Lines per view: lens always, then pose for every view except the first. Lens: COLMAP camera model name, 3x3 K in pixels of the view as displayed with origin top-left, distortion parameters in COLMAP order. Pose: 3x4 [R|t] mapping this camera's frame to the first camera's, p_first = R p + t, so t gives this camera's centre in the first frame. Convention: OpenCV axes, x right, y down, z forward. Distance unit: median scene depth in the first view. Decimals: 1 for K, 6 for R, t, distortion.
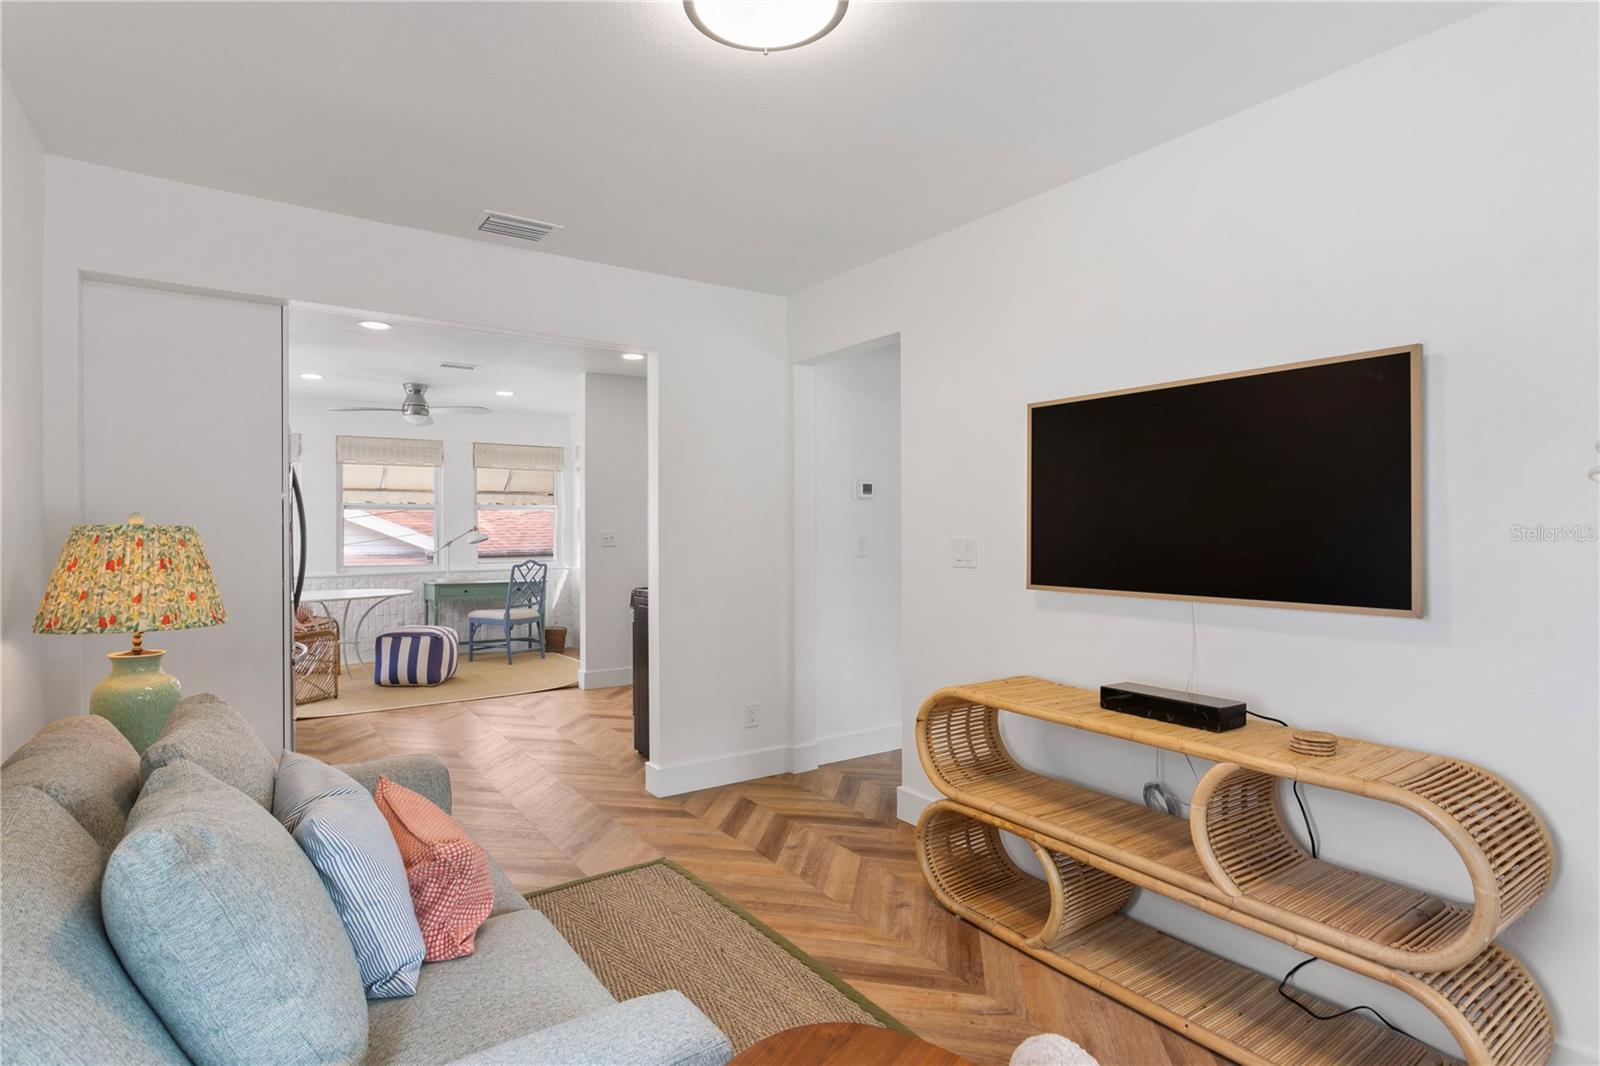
lens RADIAL K [[830.8, 0, 800.1], [0, 830.8, 532.4], [0, 0, 1]] dist [-0.000145, -0.000083]
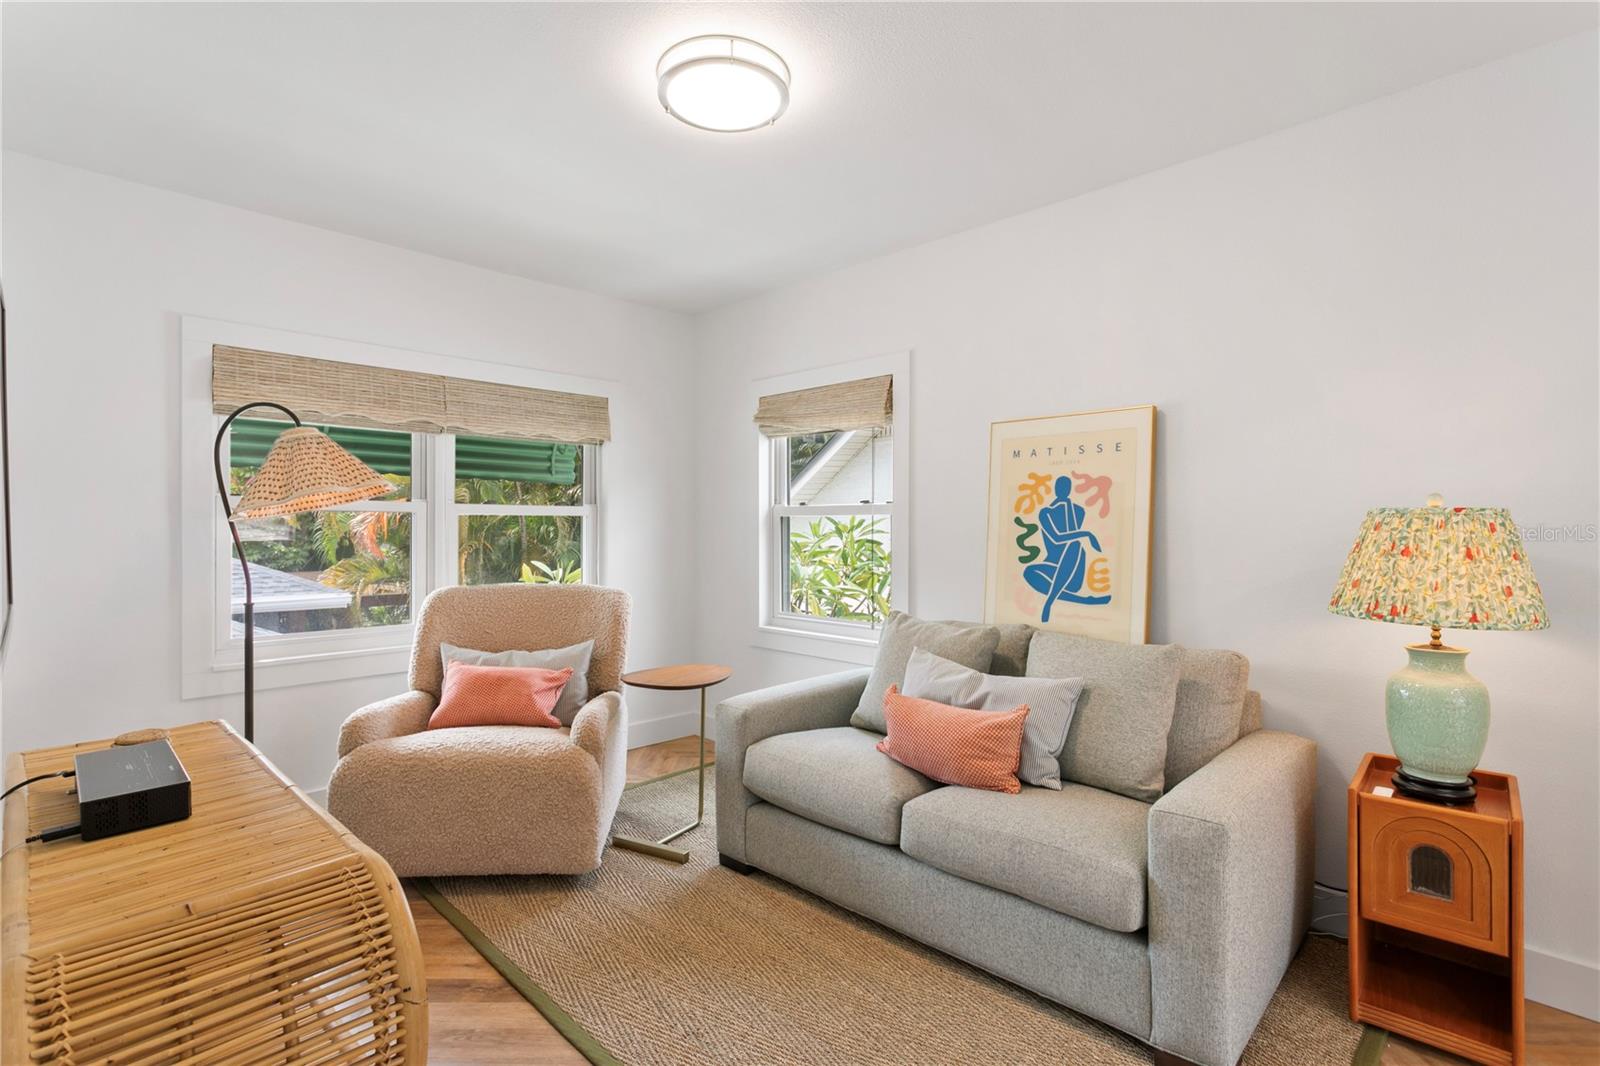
lens RADIAL K [[766.1, 0, 785.9], [0, 766.1, 526.2], [0, 0, 1]] dist [0.006976, 0.001180]
pose [[-0.985904, 0.000990, -0.167309, 0.036724], [0.001457, 0.999995, -0.002670, 0.010387], [0.167305, -0.002877, -0.985901, 1.340771]]
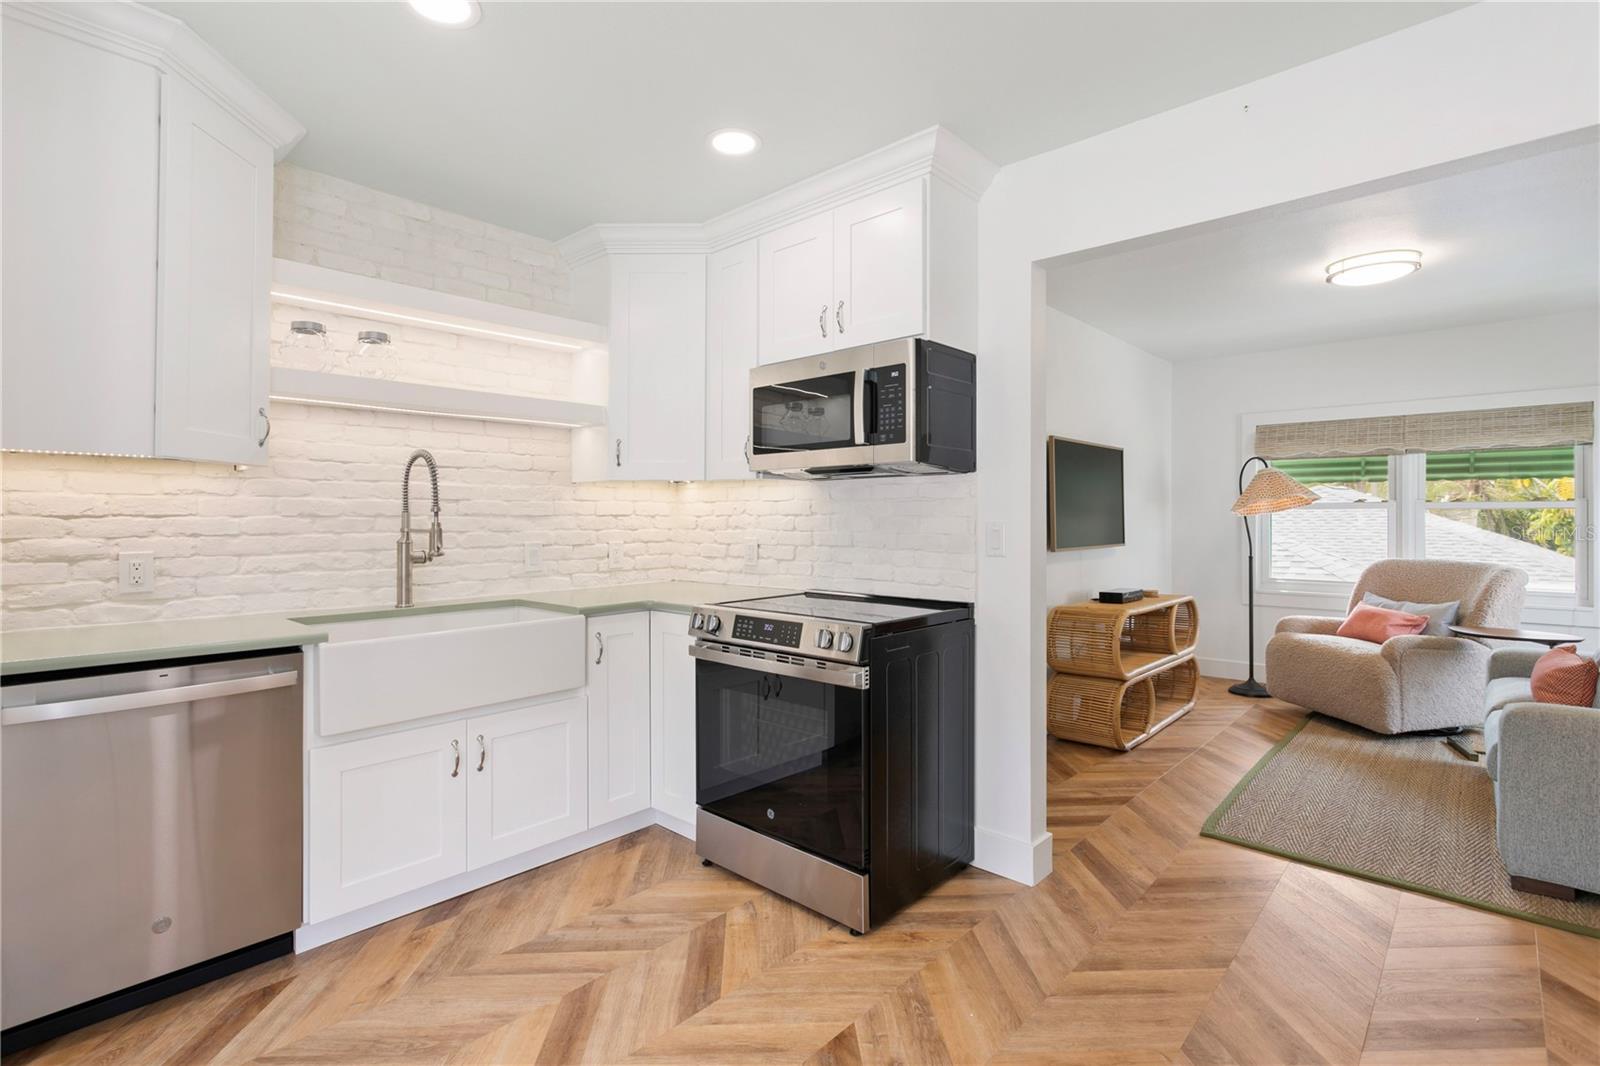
lens RADIAL K [[766.1, 0, 784.1], [0, 766.1, 518.3], [0, 0, 1]] dist [0.006976, 0.001180]
pose [[-0.219786, 0.001084, 0.975548, -1.040394], [-0.000886, 0.999999, -0.001311, 0.009709], [-0.975548, -0.001153, -0.219784, 1.835122]]
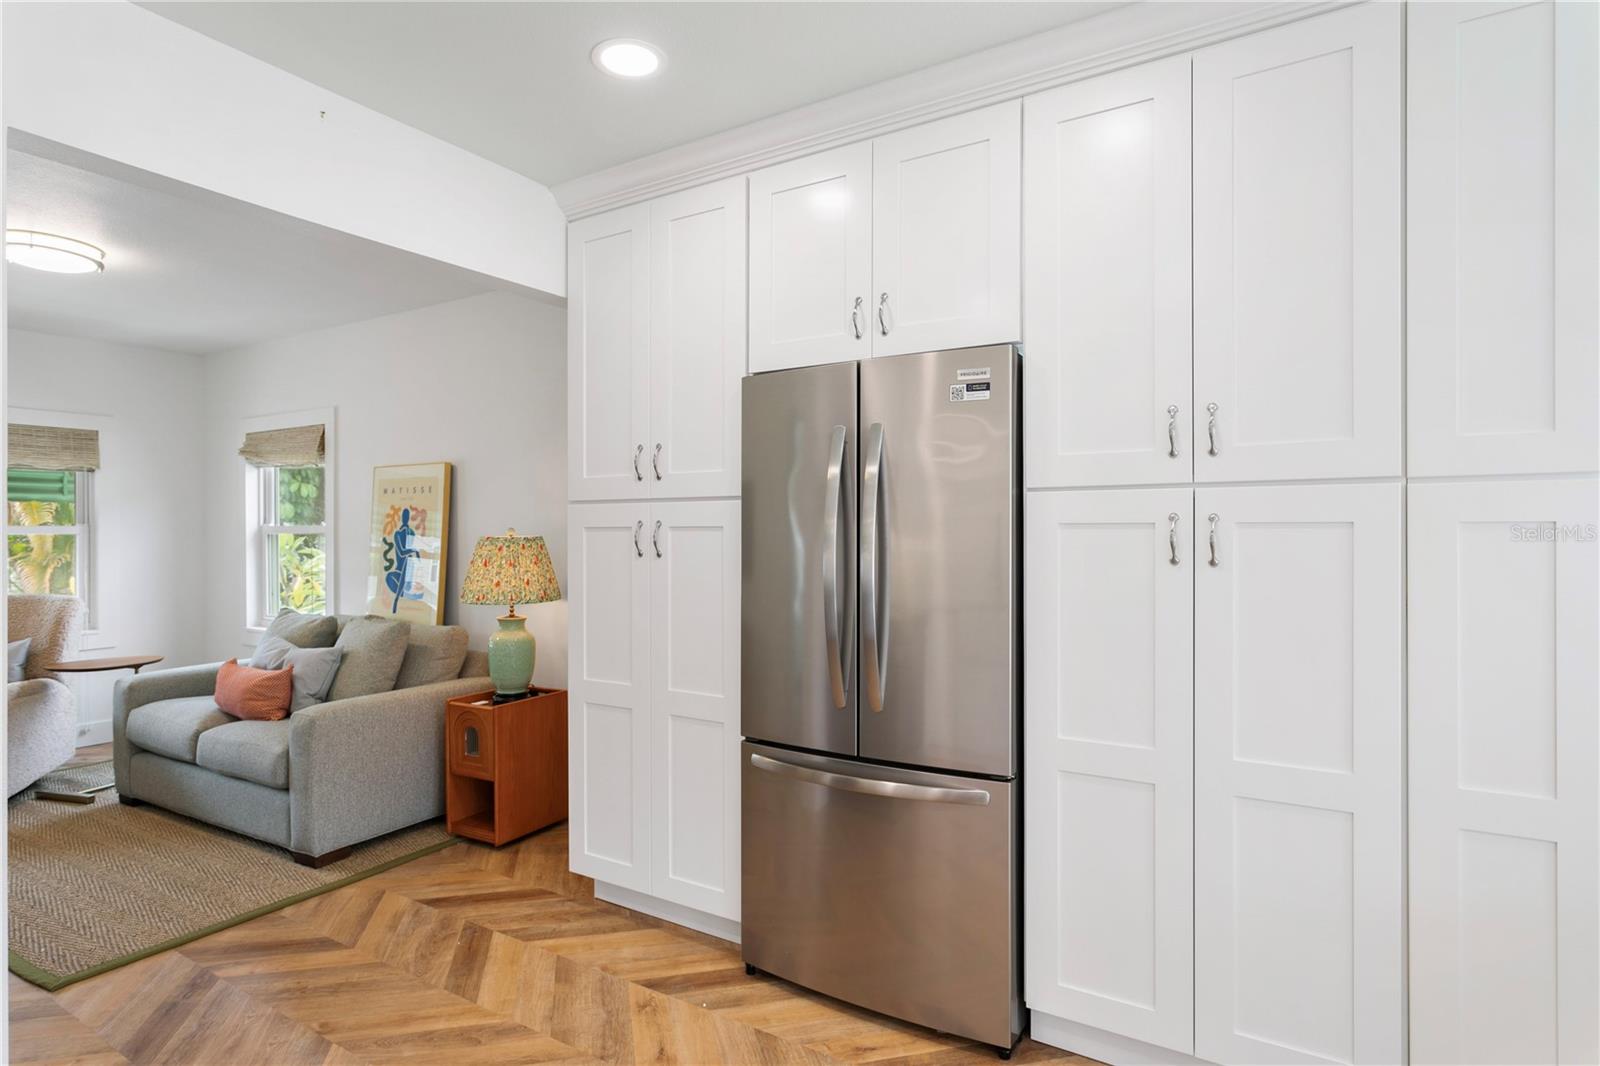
lens RADIAL K [[847.6, 0, 789.0], [0, 847.6, 534.7], [0, 0, 1]] dist [-0.004618, 0.001070]
pose [[-0.918876, 0.004654, -0.394520, -0.506843], [0.004241, 0.999989, 0.001918, -0.008961], [0.394524, 0.000090, -0.918886, 2.094381]]
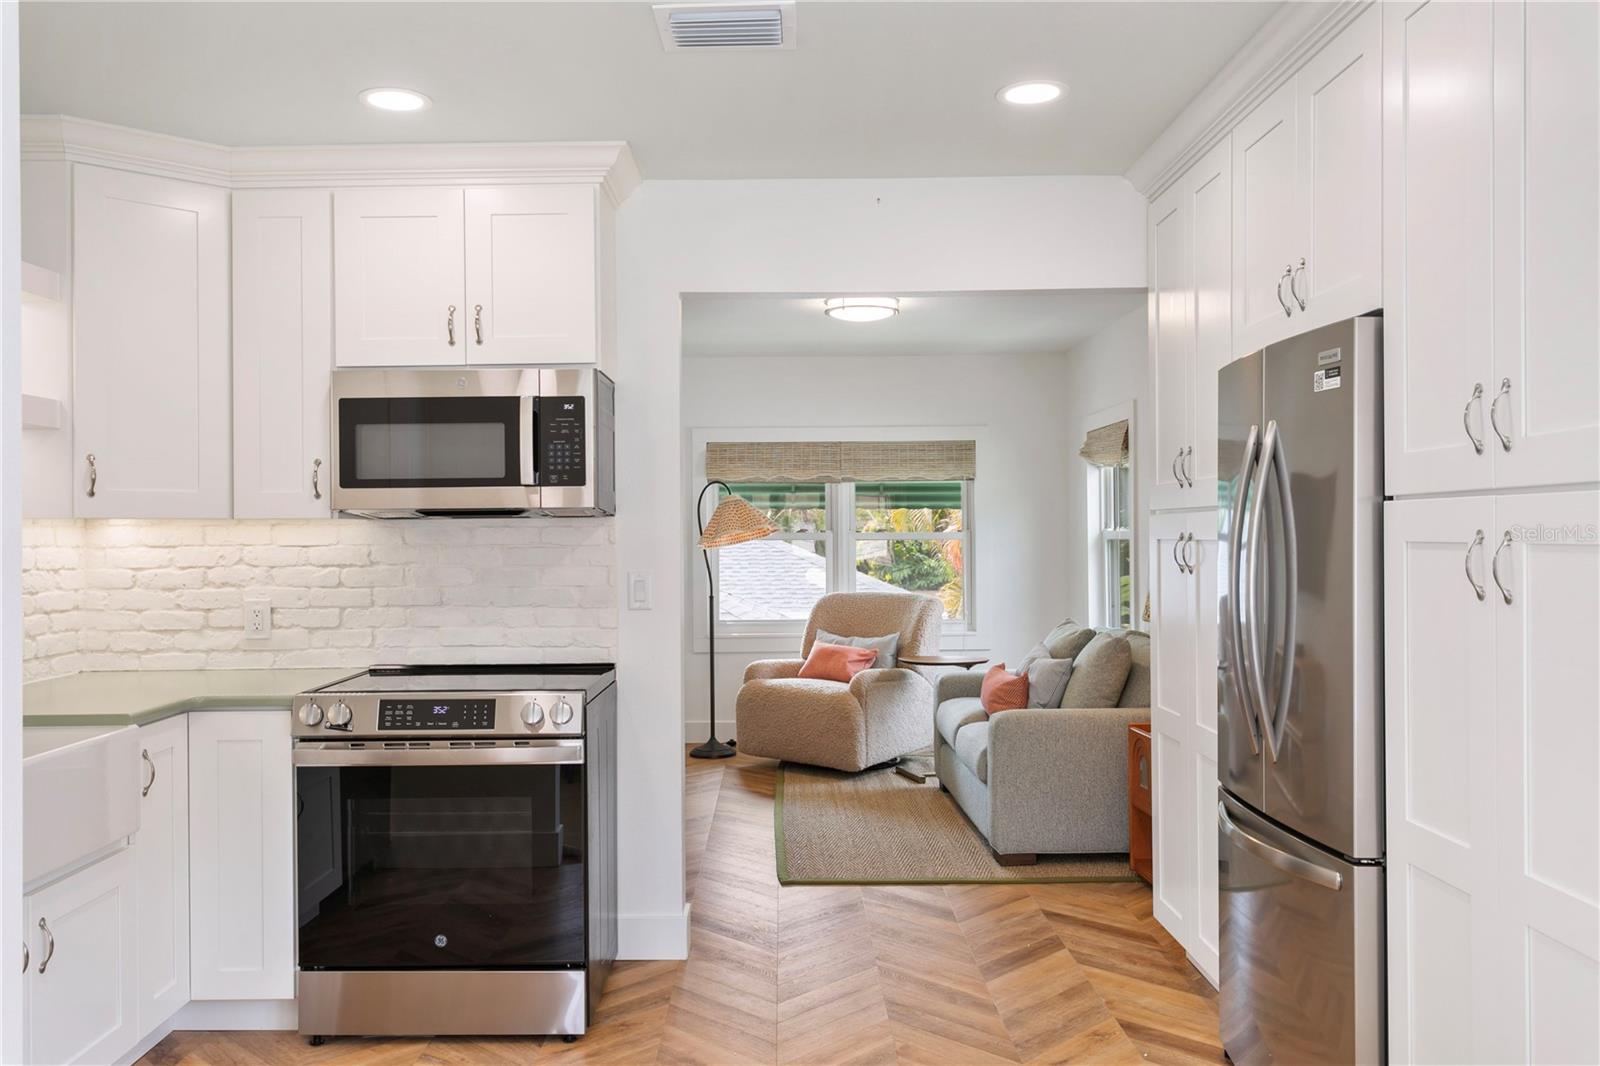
lens RADIAL K [[1279.6, 0, 788.8], [0, 1279.6, 542.1], [0, 0, 1]] dist [0.015197, 0.004124]
pose [[-0.825126, 0.005531, 0.564921, -1.115401], [0.009161, 0.999952, 0.003591, -0.021985], [-0.564874, 0.008139, -0.825137, 2.428933]]
